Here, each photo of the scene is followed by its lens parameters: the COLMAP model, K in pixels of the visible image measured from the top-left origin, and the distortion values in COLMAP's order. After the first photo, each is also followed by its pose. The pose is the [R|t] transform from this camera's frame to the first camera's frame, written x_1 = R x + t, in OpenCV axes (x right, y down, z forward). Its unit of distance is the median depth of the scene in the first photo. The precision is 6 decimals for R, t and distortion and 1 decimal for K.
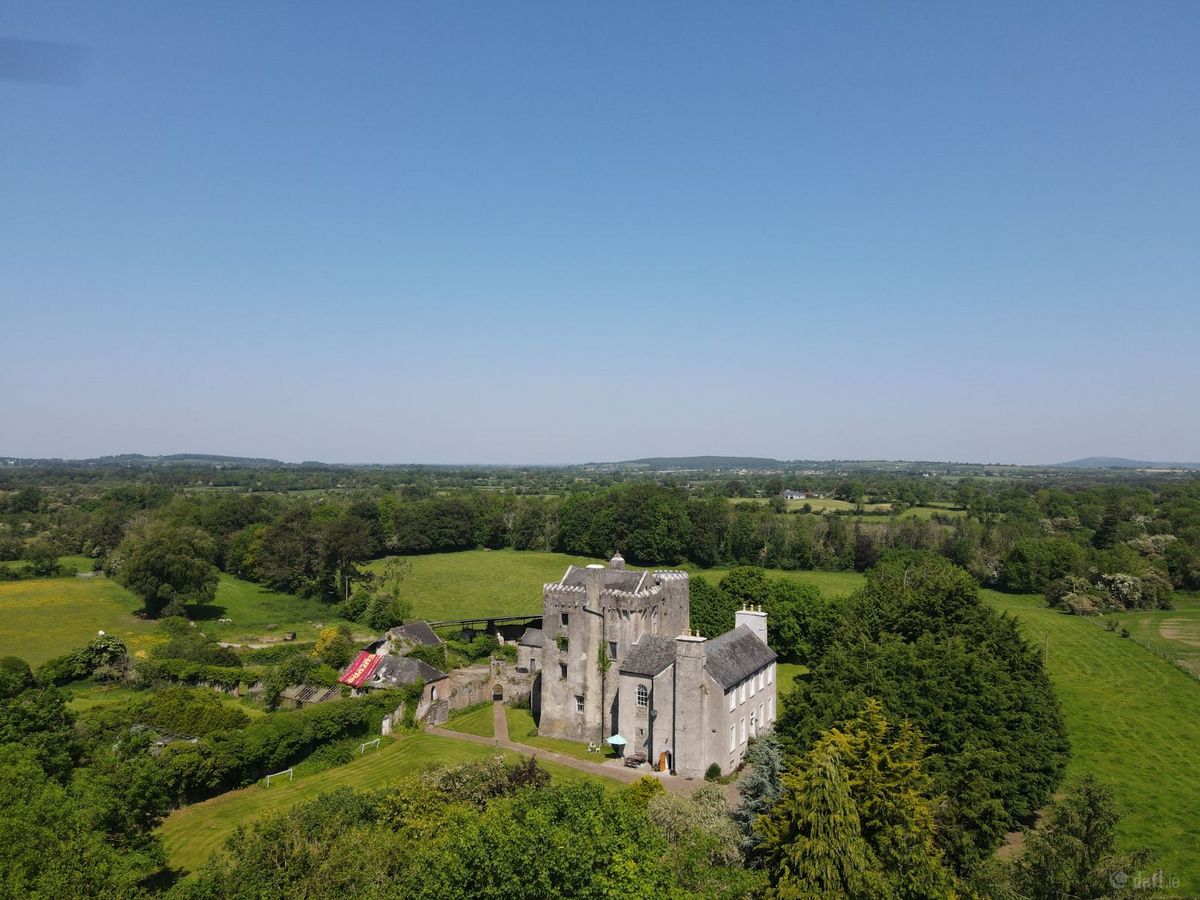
lens RADIAL K [[872.0, 0, 601.7], [0, 872.0, 459.1], [0, 0, 1]] dist [-0.016101, 0.054104]
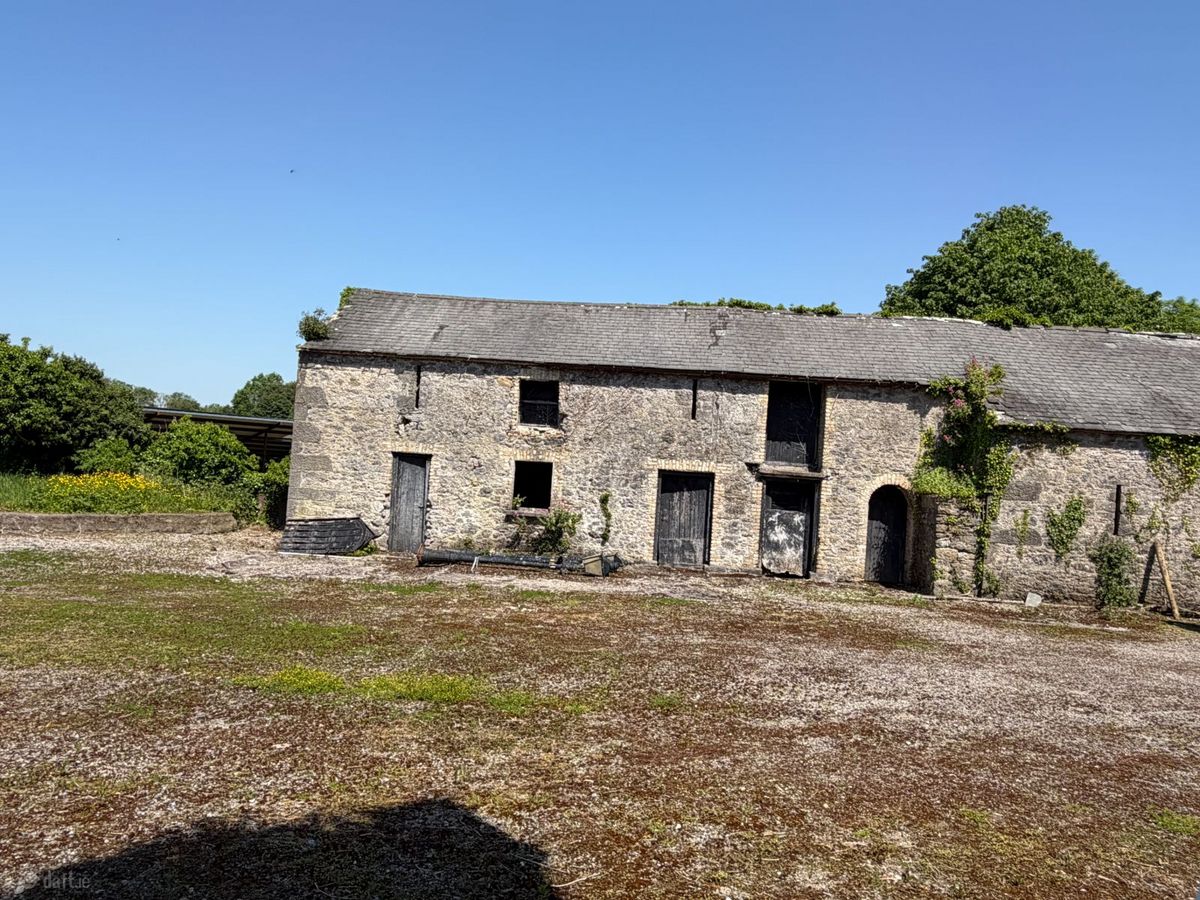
lens RADIAL K [[872.0, 0, 601.7], [0, 872.0, 444.7], [0, 0, 1]] dist [-0.016101, 0.054104]
pose [[0.923486, 0.066377, 0.377847, -0.128558], [-0.063612, 0.997778, -0.019809, 0.281086], [-0.378322, -0.005742, 0.925656, 1.051699]]
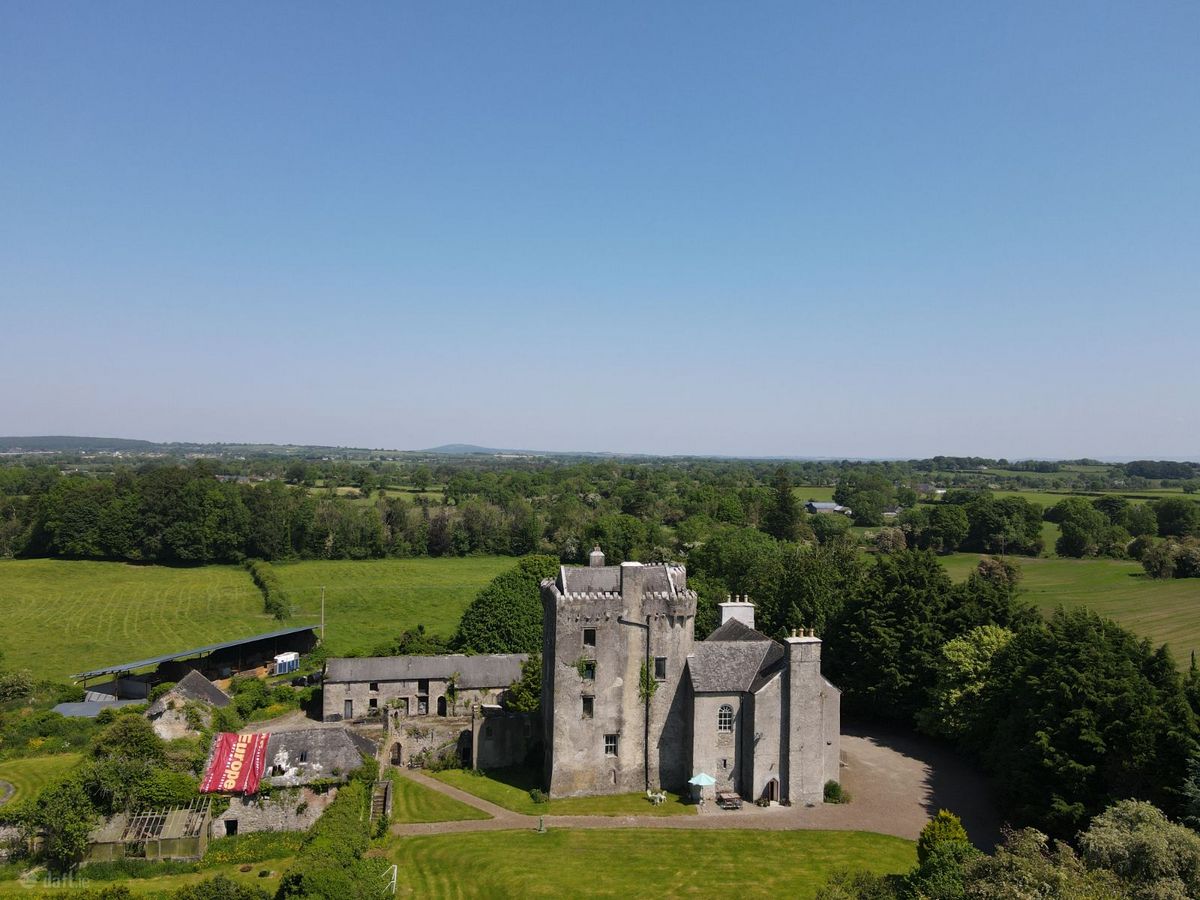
lens RADIAL K [[872.0, 0, 600.4], [0, 872.0, 453.1], [0, 0, 1]] dist [-0.016101, 0.054104]
pose [[0.779848, 0.007928, 0.625918, -0.460340], [-0.015041, 0.999868, 0.006076, 0.017257], [-0.625788, -0.014153, 0.779865, 0.366330]]
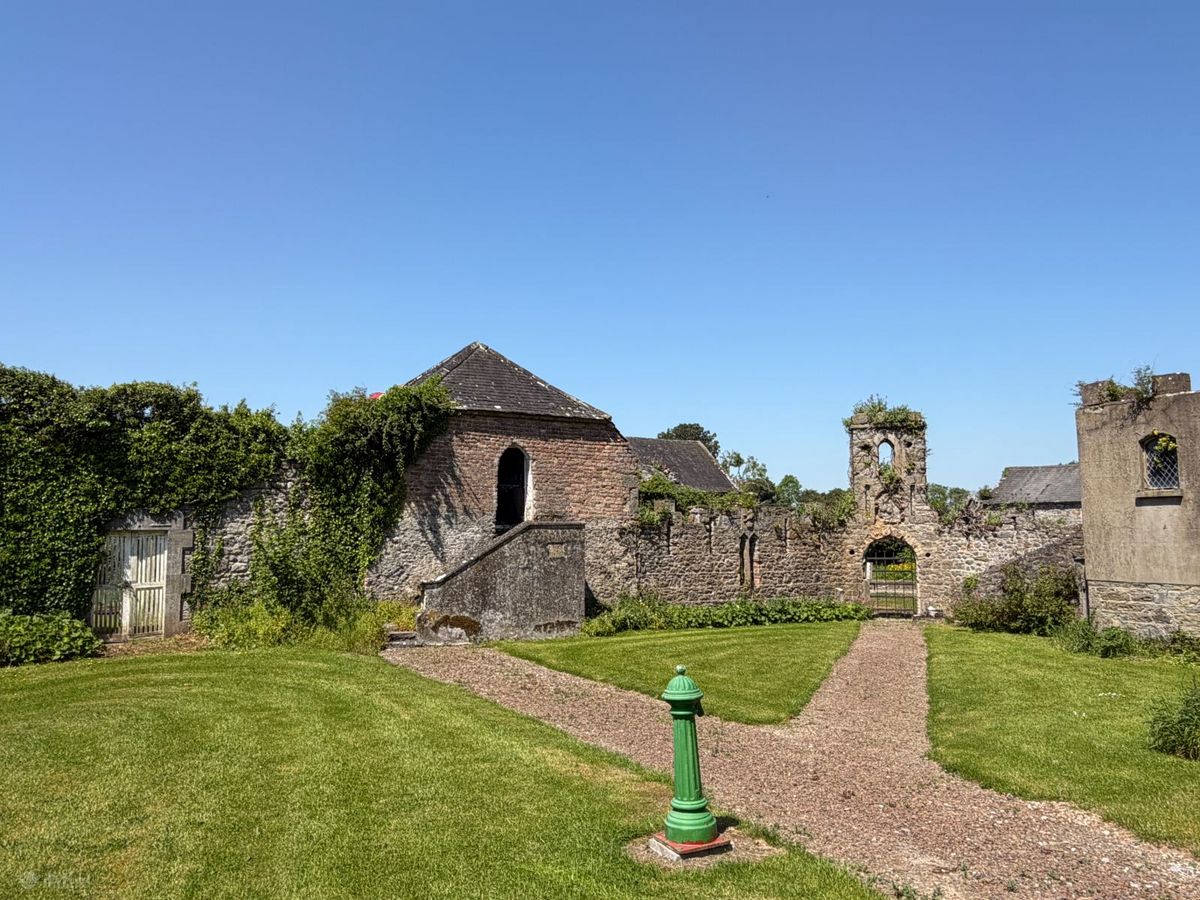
lens RADIAL K [[826.8, 0, 592.7], [0, 826.8, 451.6], [0, 0, 1]] dist [-0.002206, 0.002803]
pose [[0.866197, -0.058201, -0.496302, -0.083589], [0.014539, 0.995709, -0.091391, 0.269946], [0.499491, 0.071947, 0.863326, 0.822258]]
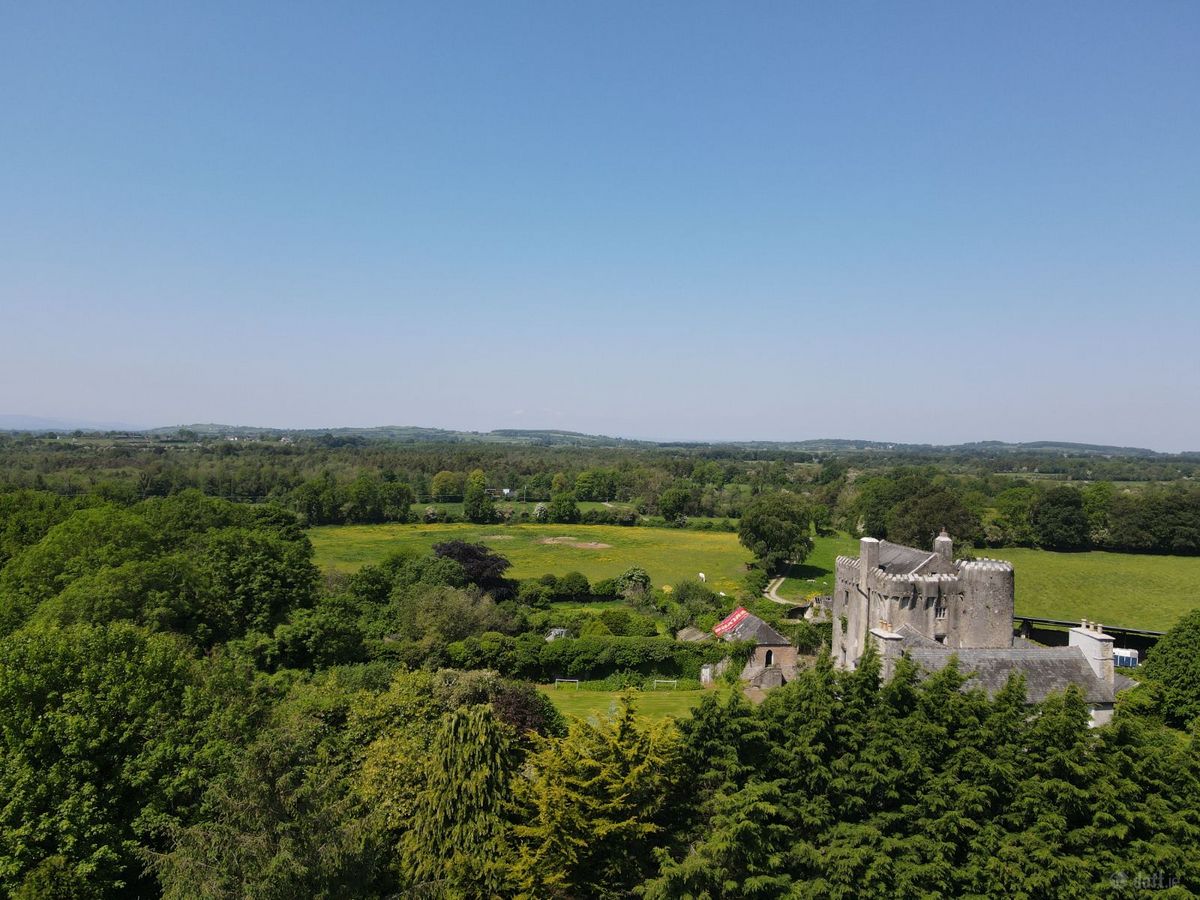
lens RADIAL K [[872.0, 0, 596.2], [0, 872.0, 448.9], [0, 0, 1]] dist [-0.016101, 0.054104]
pose [[0.603997, 0.016977, -0.796805, 0.451663], [-0.014757, 0.999840, 0.010116, 0.026271], [0.796850, 0.005648, 0.604151, 0.243170]]
